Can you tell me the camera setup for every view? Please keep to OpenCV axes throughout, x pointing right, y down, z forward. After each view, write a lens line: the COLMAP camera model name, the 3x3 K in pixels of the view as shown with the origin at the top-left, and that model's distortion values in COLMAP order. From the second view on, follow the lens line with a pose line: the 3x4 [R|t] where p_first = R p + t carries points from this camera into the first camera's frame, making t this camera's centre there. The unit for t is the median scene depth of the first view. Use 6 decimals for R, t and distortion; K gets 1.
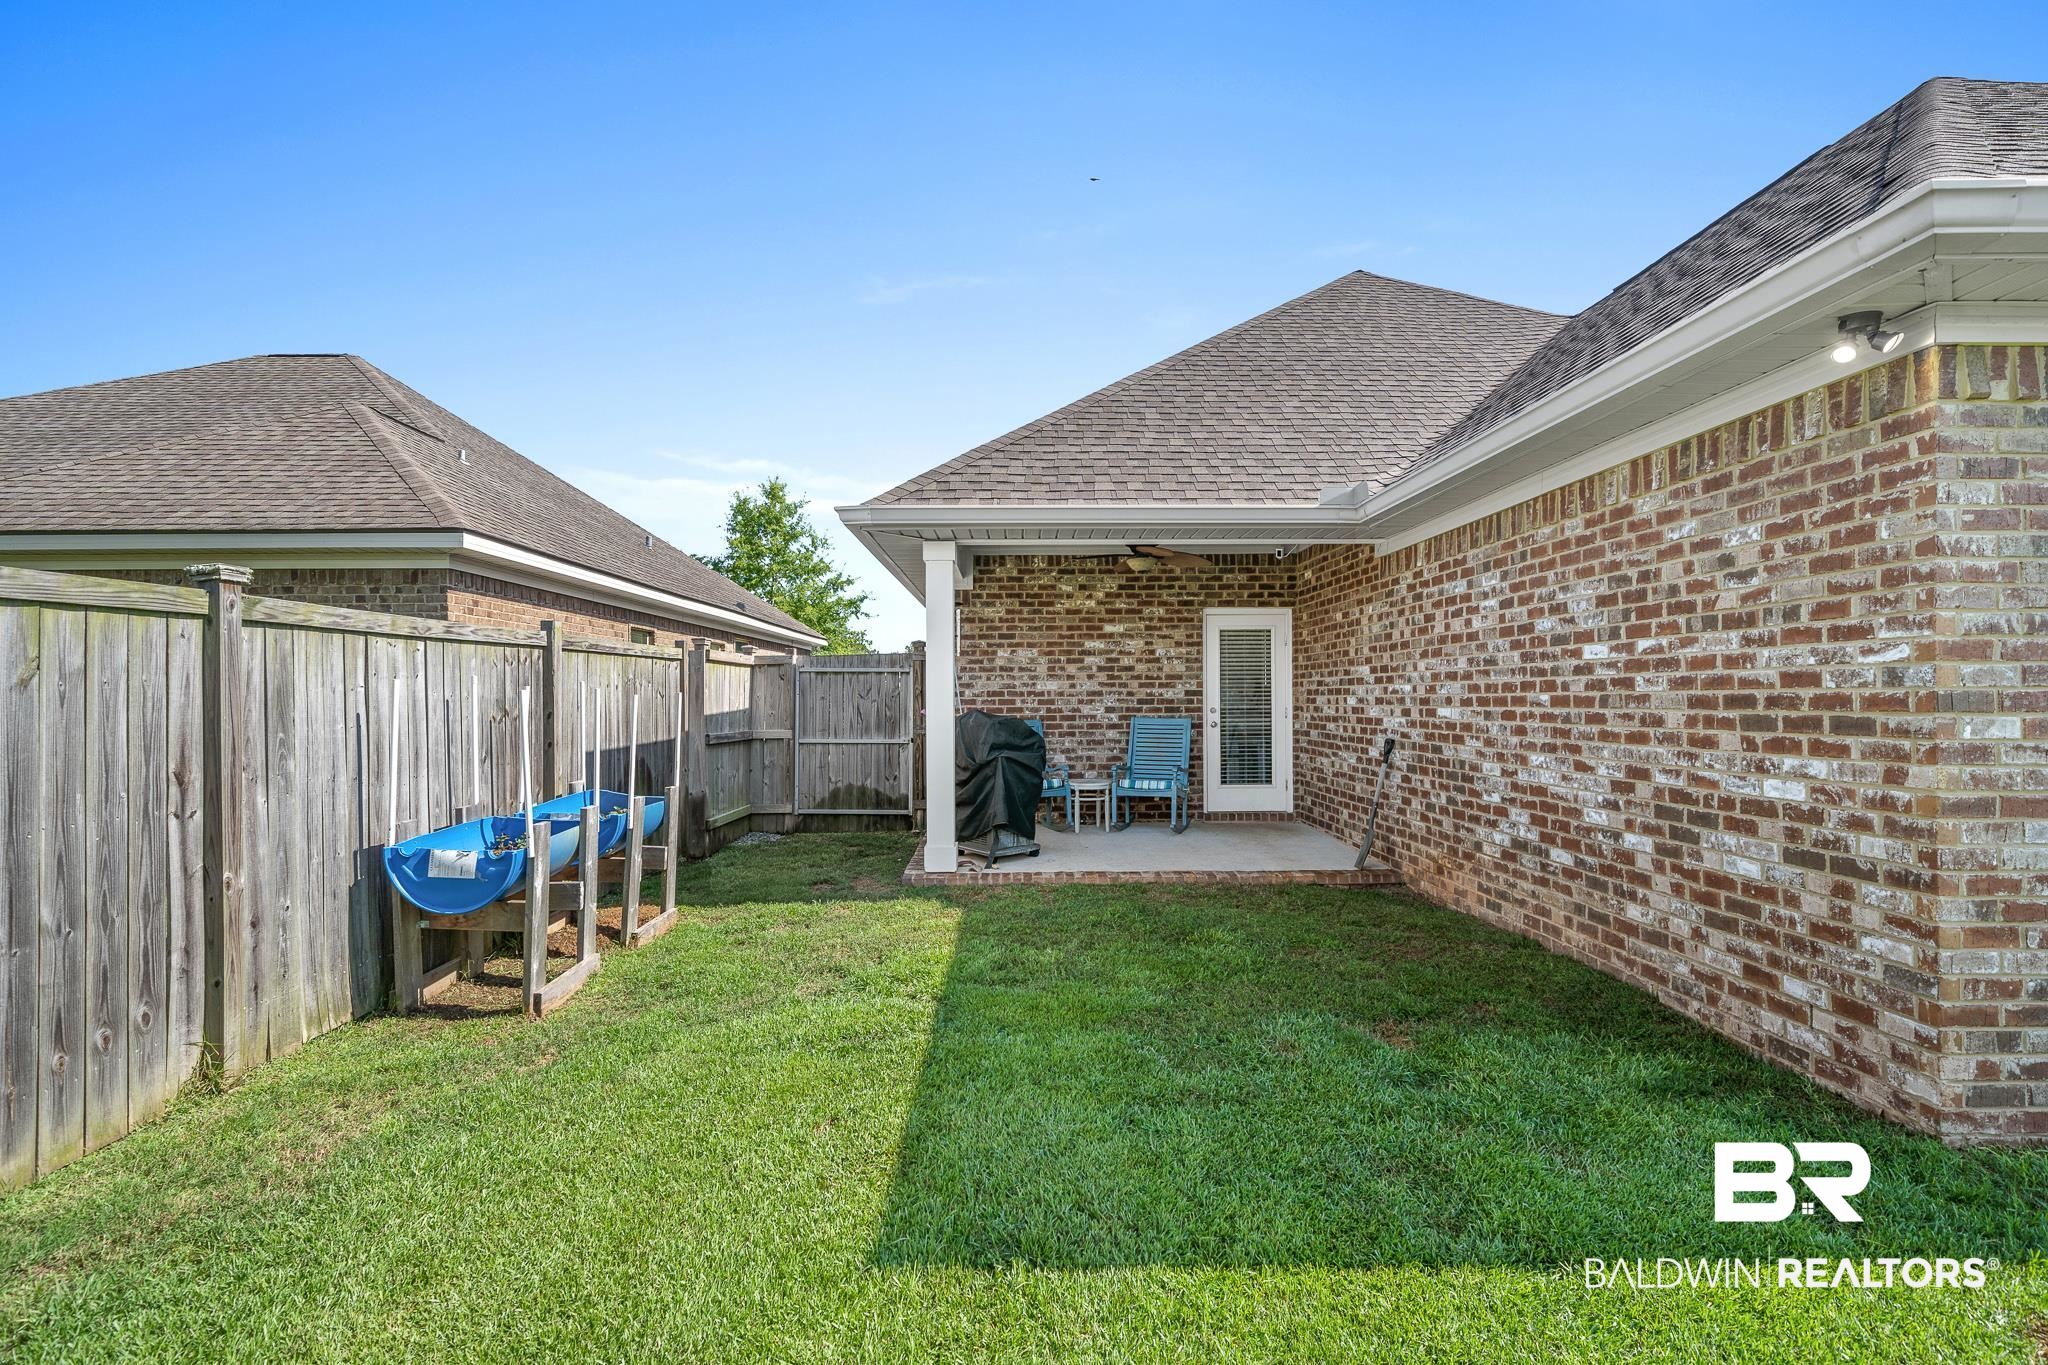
lens RADIAL K [[952.8, 0, 1030.1], [0, 952.8, 688.5], [0, 0, 1]] dist [0.005884, 0.000540]
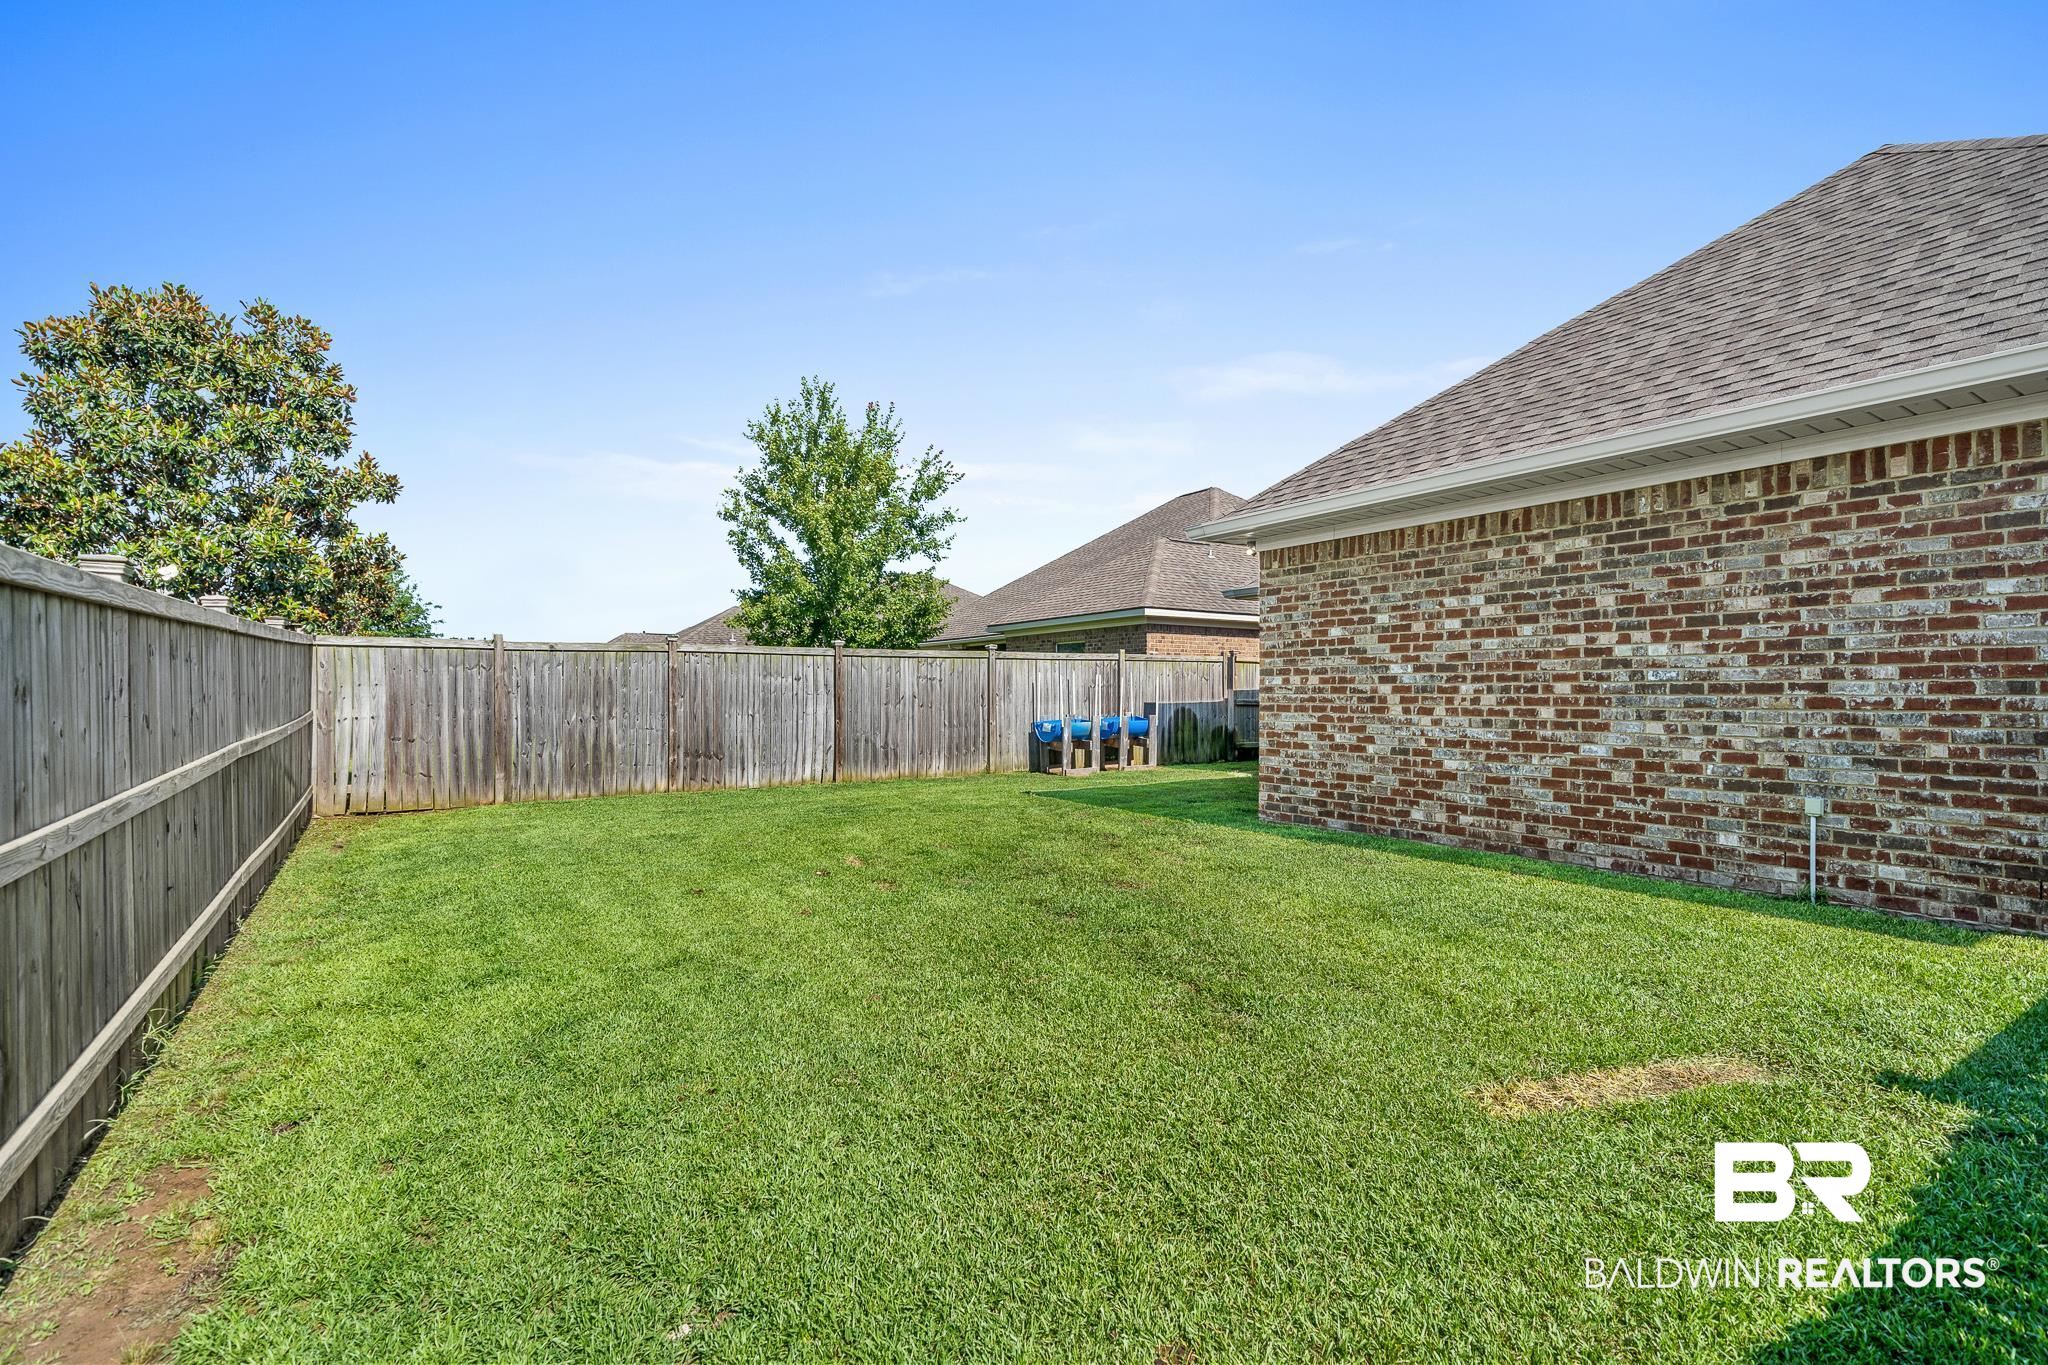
lens RADIAL K [[952.8, 0, 1021.1], [0, 952.8, 690.9], [0, 0, 1]] dist [0.005884, 0.000540]
pose [[0.532013, 0.002078, -0.846734, 2.628210], [0.003425, 0.999984, 0.004606, 0.047916], [0.846729, -0.005351, 0.531997, -1.026261]]
